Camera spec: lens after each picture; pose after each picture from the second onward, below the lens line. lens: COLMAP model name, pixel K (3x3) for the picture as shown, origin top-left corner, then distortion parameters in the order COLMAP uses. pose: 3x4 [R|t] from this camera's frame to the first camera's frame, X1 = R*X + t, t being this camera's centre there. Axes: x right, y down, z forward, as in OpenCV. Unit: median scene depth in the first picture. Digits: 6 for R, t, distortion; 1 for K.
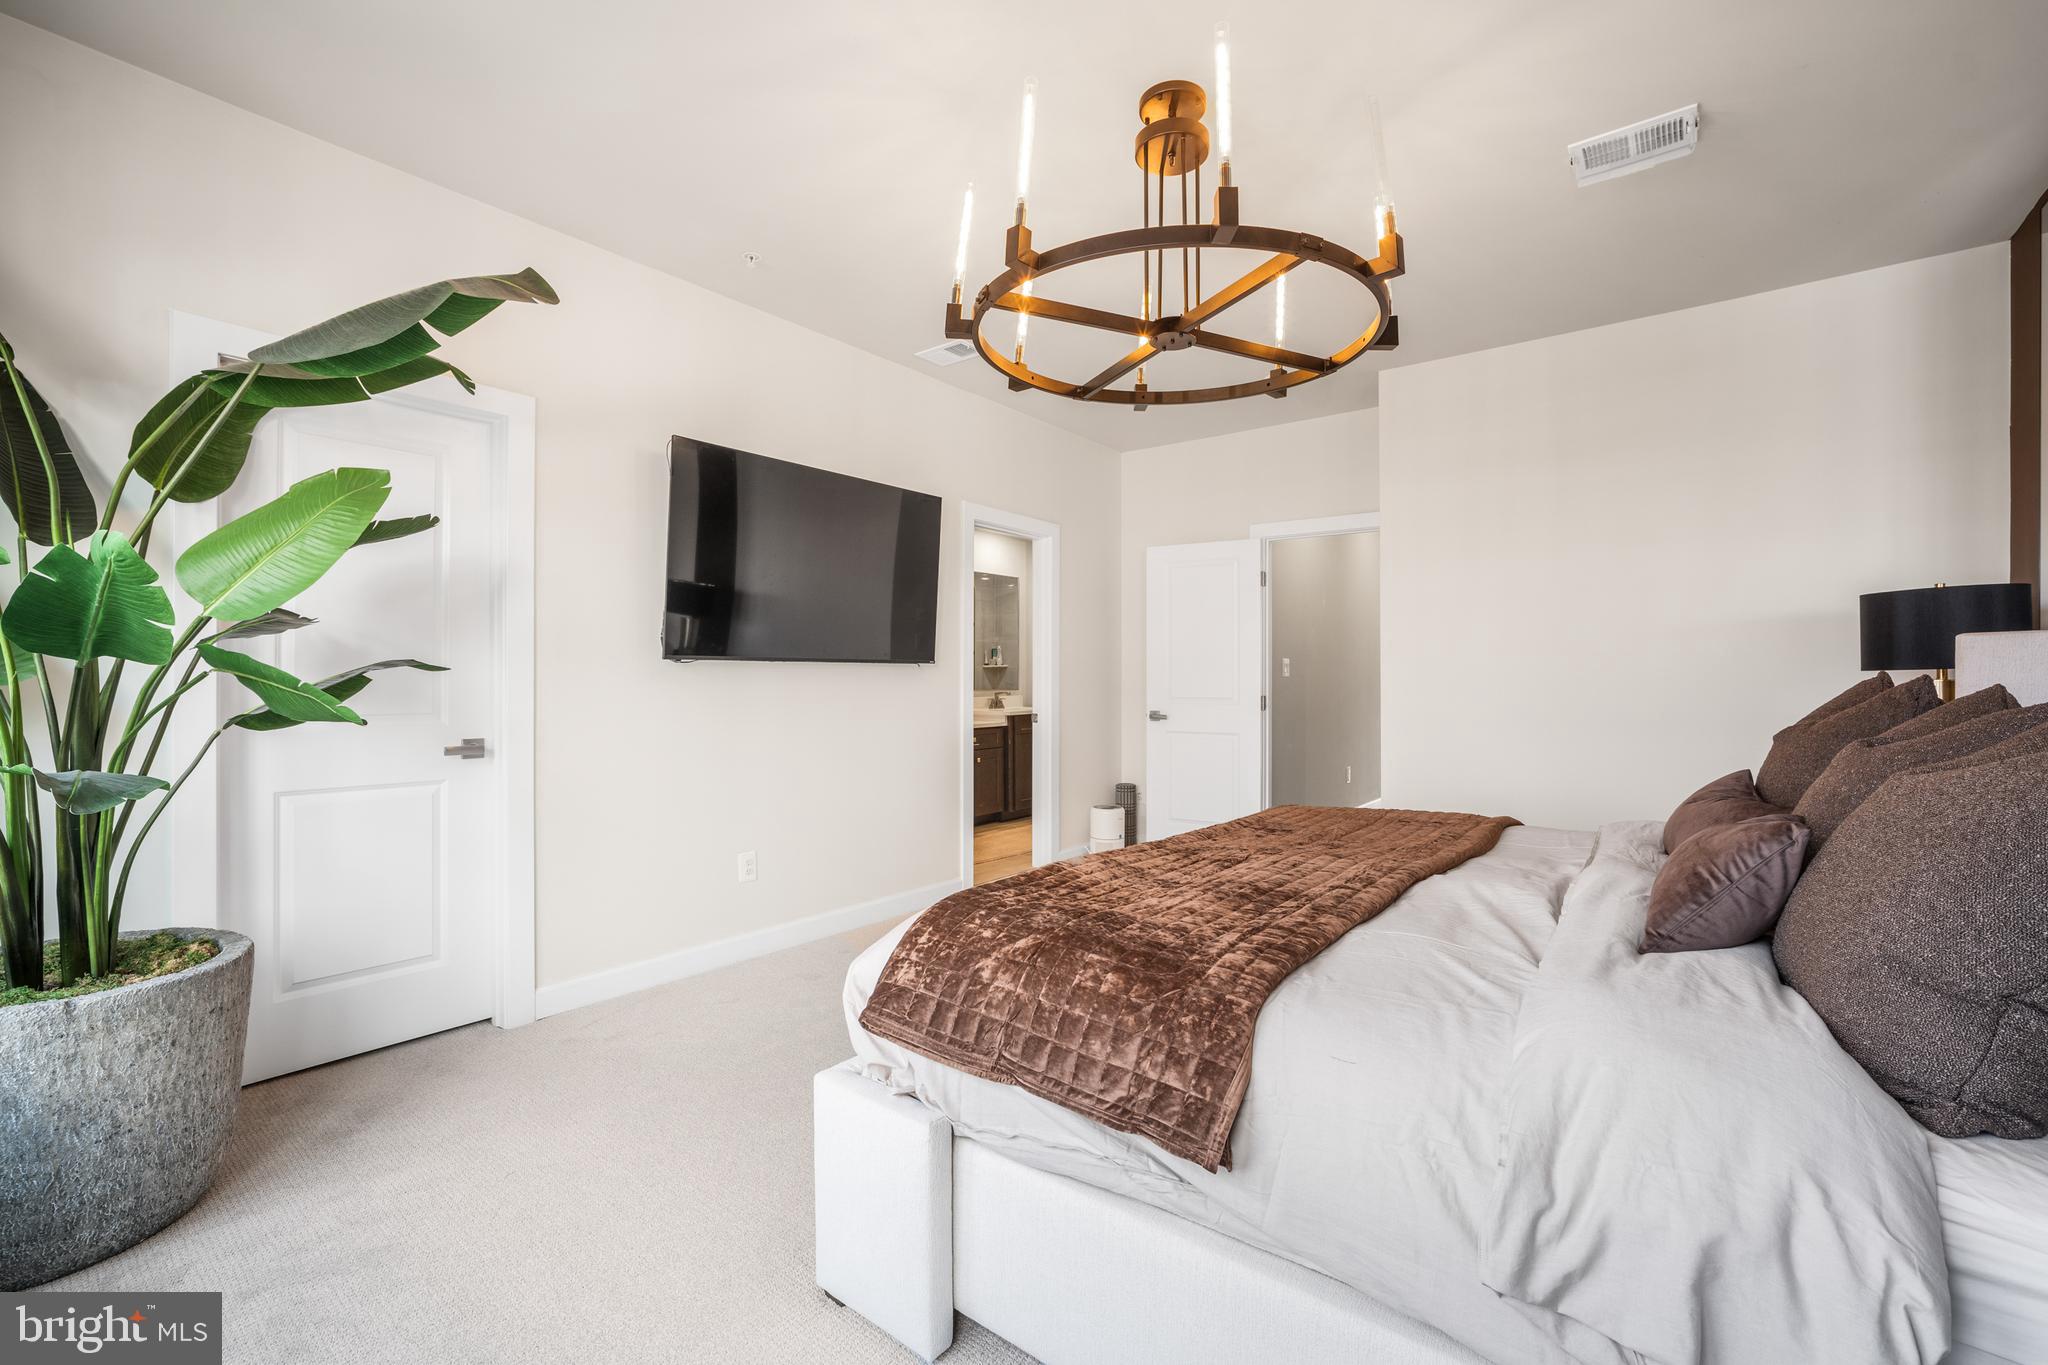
lens RADIAL K [[870.7, 0, 1029.0], [0, 870.7, 667.6], [0, 0, 1]] dist [-0.040012, 0.014601]
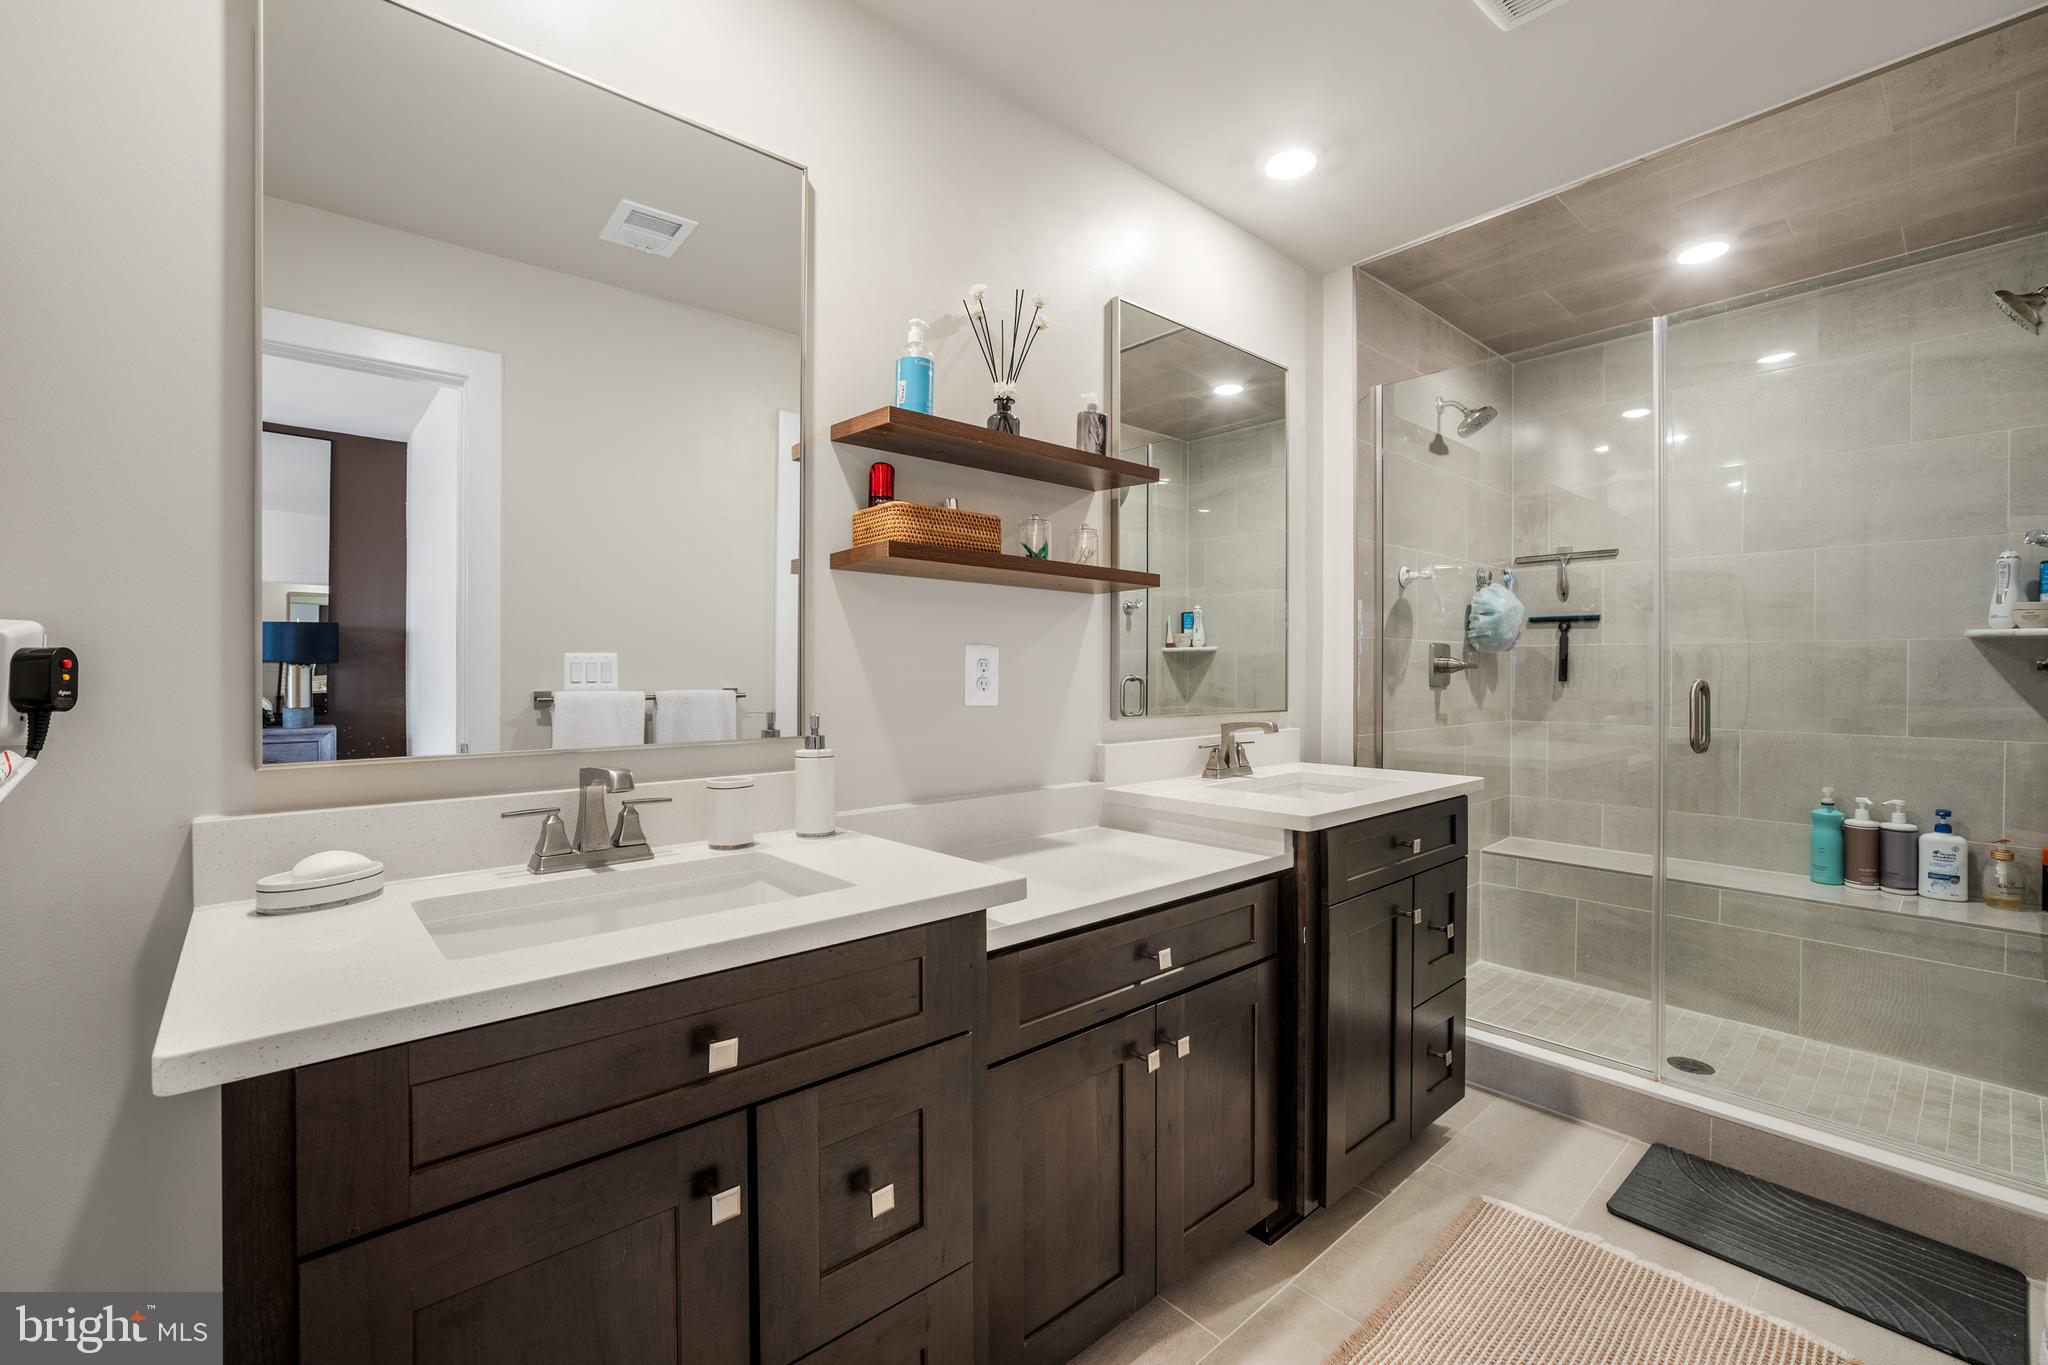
lens RADIAL K [[870.7, 0, 1029.0], [0, 870.7, 667.6], [0, 0, 1]] dist [-0.040012, 0.014601]
pose [[0.981532, -0.001019, -0.191294, -0.055766], [0.001989, 0.999986, 0.004878, 0.010182], [0.191286, -0.005168, 0.981521, 0.829202]]
